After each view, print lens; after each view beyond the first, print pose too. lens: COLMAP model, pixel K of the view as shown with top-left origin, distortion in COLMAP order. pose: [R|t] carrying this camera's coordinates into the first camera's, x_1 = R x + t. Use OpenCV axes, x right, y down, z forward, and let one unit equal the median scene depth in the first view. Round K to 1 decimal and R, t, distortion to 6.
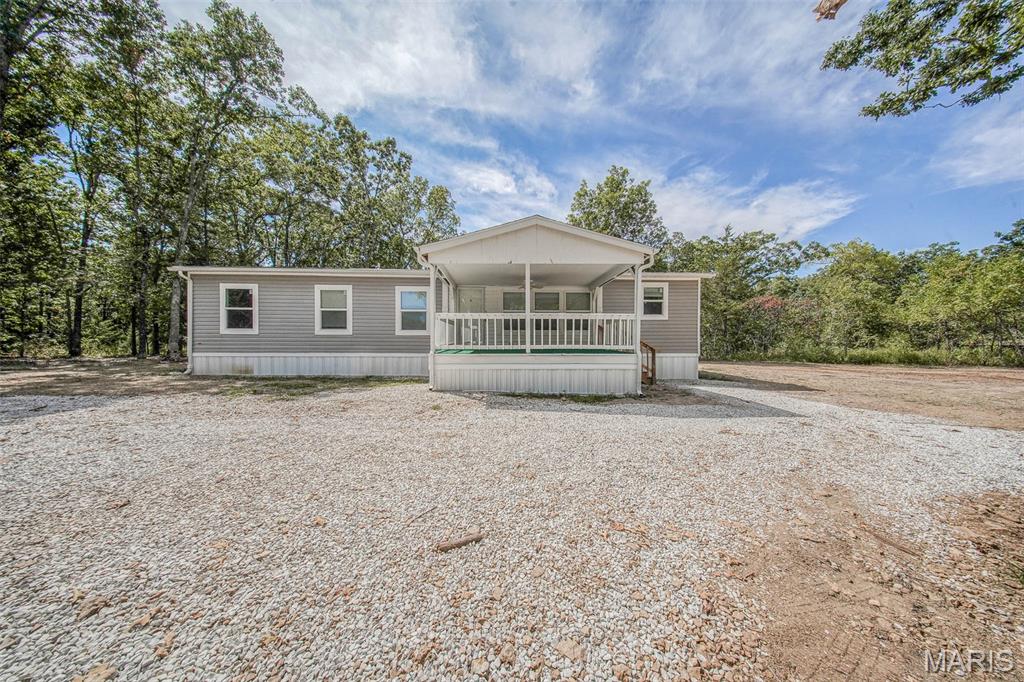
lens RADIAL K [[284.7, 0, 521.7], [0, 284.7, 337.4], [0, 0, 1]] dist [-0.001904, -0.000129]
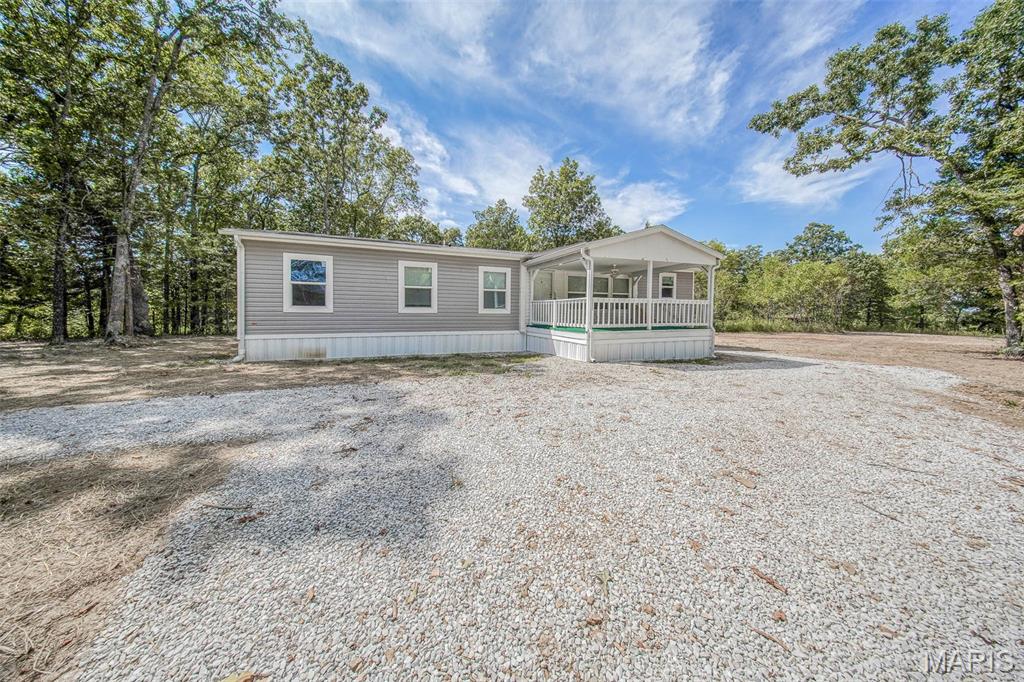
lens RADIAL K [[298.5, 0, 505.9], [0, 298.5, 312.9], [0, 0, 1]] dist [0.000236, -0.001118]
pose [[0.948363, 0.002307, 0.317179, -0.317410], [-0.004743, 0.999965, 0.006908, -0.008383], [-0.317152, -0.008056, 0.948340, -0.027389]]
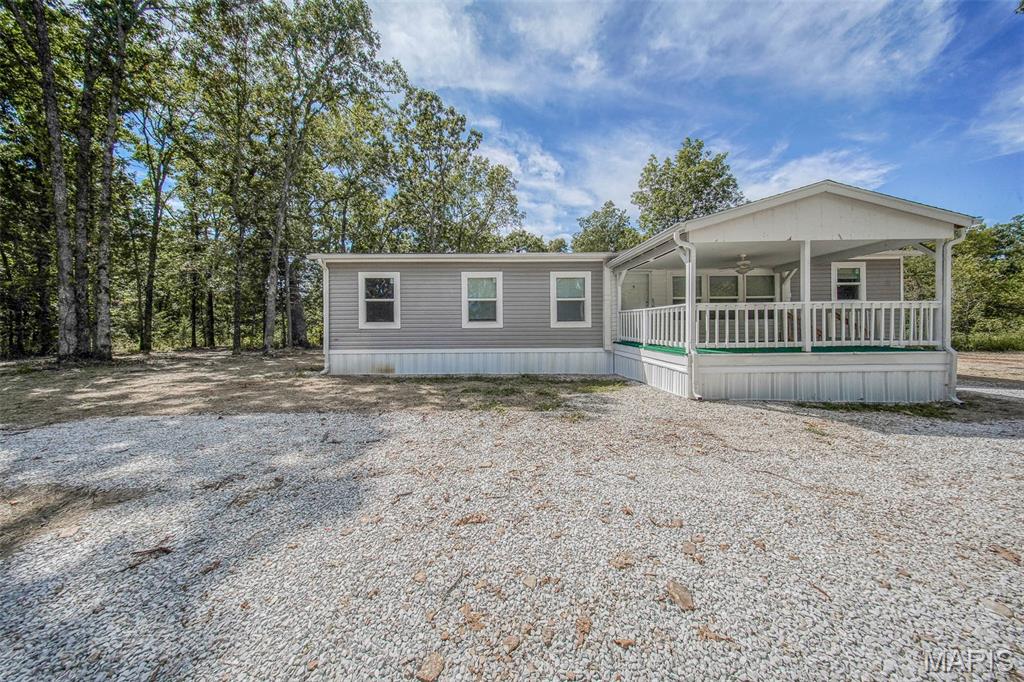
lens RADIAL K [[298.5, 0, 514.0], [0, 298.5, 321.8], [0, 0, 1]] dist [0.000236, -0.001118]
pose [[0.999312, -0.010386, -0.035590, -0.240769], [0.010141, 0.999924, -0.007074, -0.009770], [0.035661, 0.006708, 0.999341, 0.035352]]
